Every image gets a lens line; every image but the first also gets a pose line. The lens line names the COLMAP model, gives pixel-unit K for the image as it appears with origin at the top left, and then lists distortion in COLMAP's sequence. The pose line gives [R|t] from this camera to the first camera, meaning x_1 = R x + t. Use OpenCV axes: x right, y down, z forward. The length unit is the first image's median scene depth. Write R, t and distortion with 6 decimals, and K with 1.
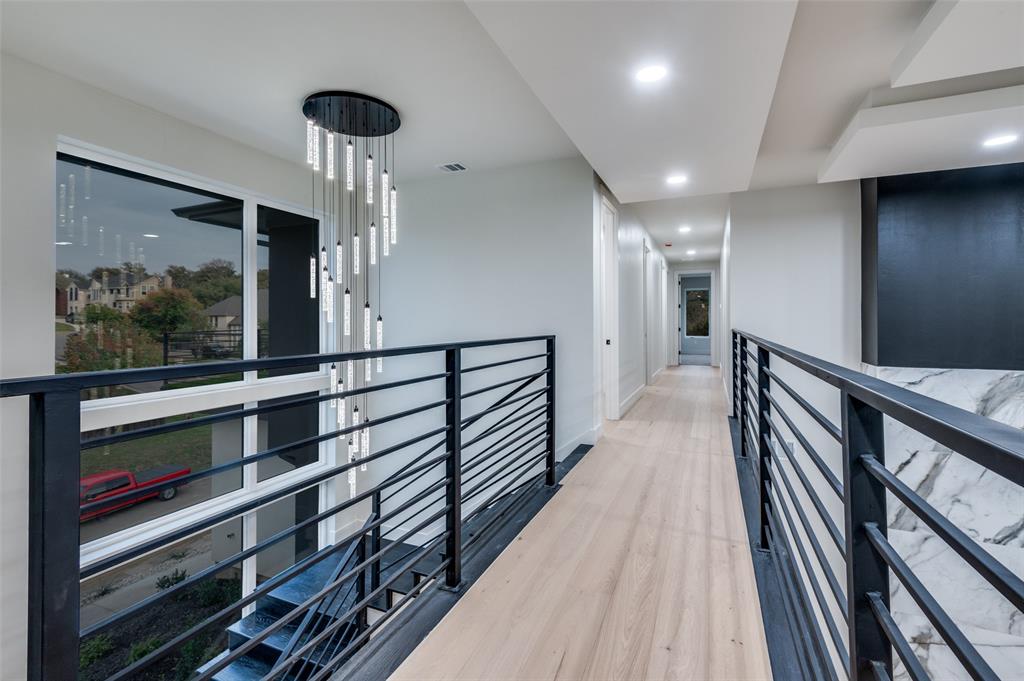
lens RADIAL K [[472.4, 0, 504.2], [0, 472.4, 336.6], [0, 0, 1]] dist [-0.012593, -0.002326]
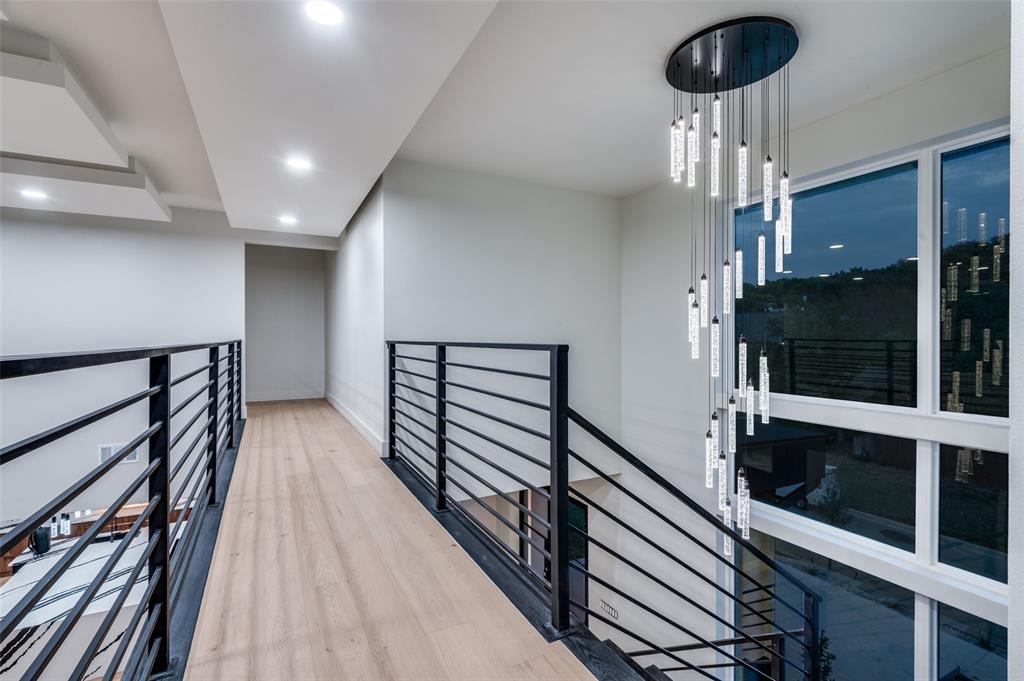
lens RADIAL K [[472.4, 0, 505.4], [0, 472.4, 336.3], [0, 0, 1]] dist [-0.012593, -0.002326]
pose [[-0.638084, -0.005670, -0.769946, 0.683494], [-0.026555, 0.999540, 0.014646, -0.022700], [0.769509, 0.029791, -0.637941, 1.602314]]
